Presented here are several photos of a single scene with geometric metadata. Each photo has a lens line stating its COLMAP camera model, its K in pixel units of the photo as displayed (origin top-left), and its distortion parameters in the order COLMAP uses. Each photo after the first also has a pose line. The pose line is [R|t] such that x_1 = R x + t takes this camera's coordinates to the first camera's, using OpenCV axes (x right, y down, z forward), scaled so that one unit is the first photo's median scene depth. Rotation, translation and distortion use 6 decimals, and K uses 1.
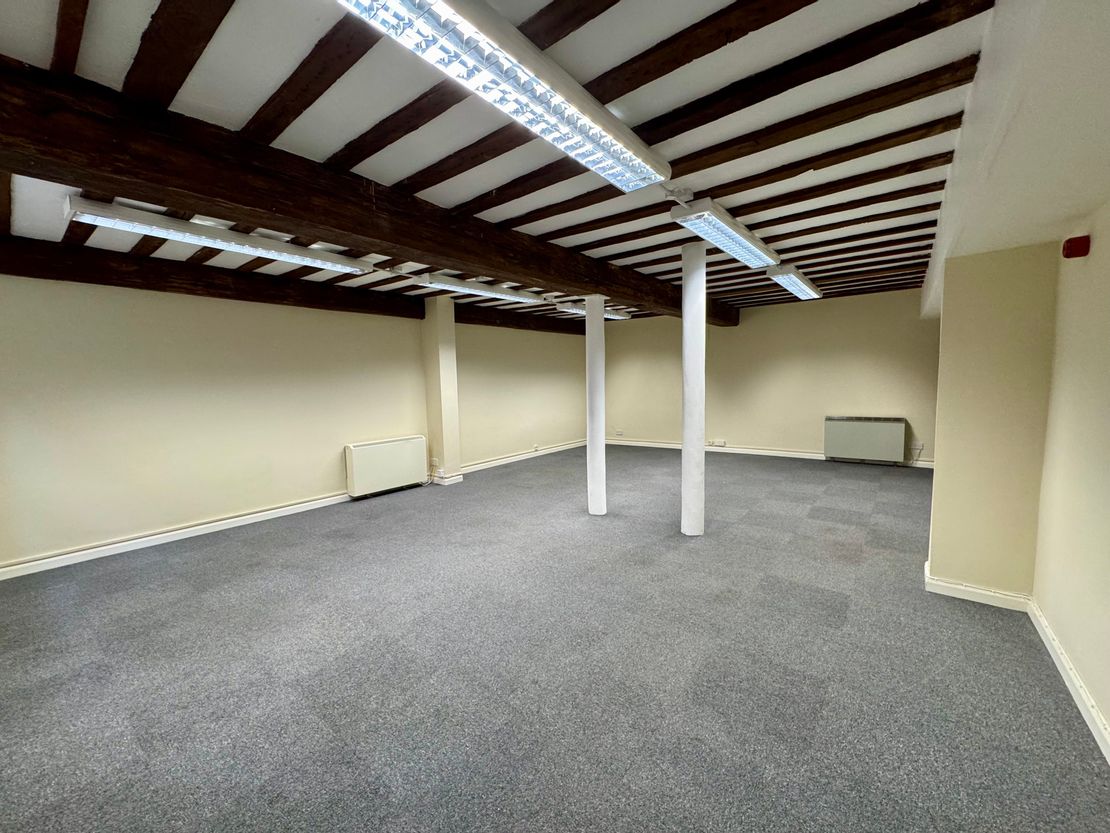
lens RADIAL K [[438.1, 0, 555.9], [0, 438.1, 411.3], [0, 0, 1]] dist [-0.024906, 0.000066]
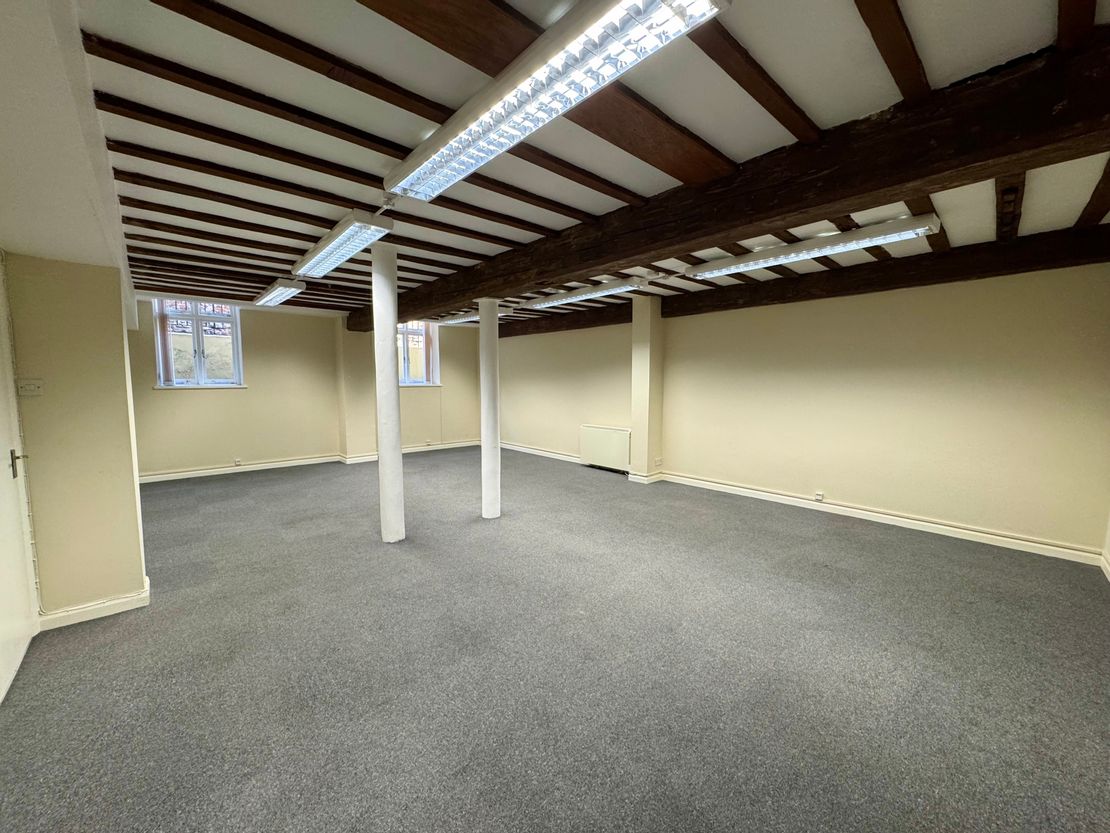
lens RADIAL K [[446.8, 0, 555.0], [0, 446.8, 416.5], [0, 0, 1]] dist [0.000709, 0.000072]
pose [[-0.164834, 0.107341, -0.980463, 1.153532], [-0.068226, 0.990439, 0.119903, -0.139083], [0.983959, 0.086657, -0.155934, 1.411503]]
